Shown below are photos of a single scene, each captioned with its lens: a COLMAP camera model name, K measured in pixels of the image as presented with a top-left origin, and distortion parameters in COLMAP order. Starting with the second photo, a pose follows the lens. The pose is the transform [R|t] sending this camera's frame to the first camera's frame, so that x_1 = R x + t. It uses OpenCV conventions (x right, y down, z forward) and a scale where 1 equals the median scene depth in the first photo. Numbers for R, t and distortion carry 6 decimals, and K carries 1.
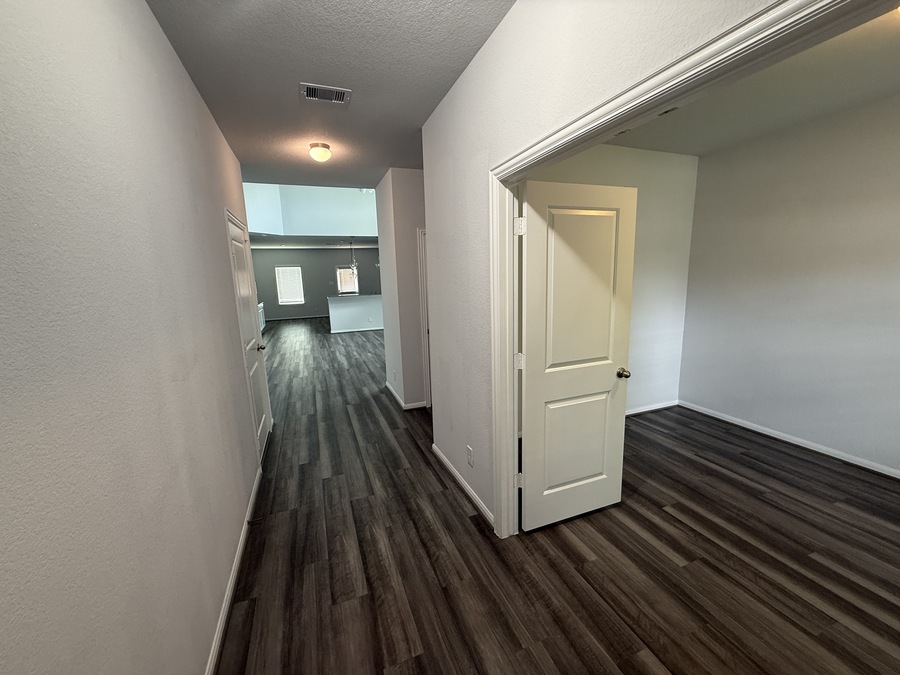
lens RADIAL K [[359.2, 0, 447.9], [0, 359.2, 337.2], [0, 0, 1]] dist [-0.000854, -0.000200]
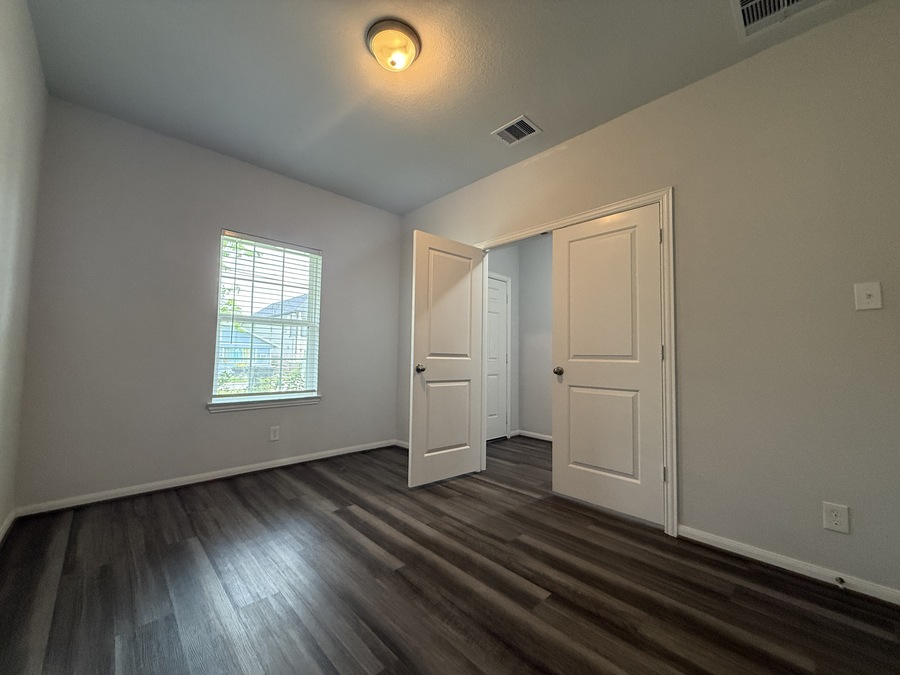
lens RADIAL K [[359.2, 0, 447.9], [0, 359.2, 337.2], [0, 0, 1]] dist [-0.000854, -0.000200]
pose [[-0.923037, 0.001048, -0.384710, 1.193694], [-0.048820, 0.991593, 0.119834, -0.071516], [0.381601, 0.129392, -0.915226, 1.712928]]
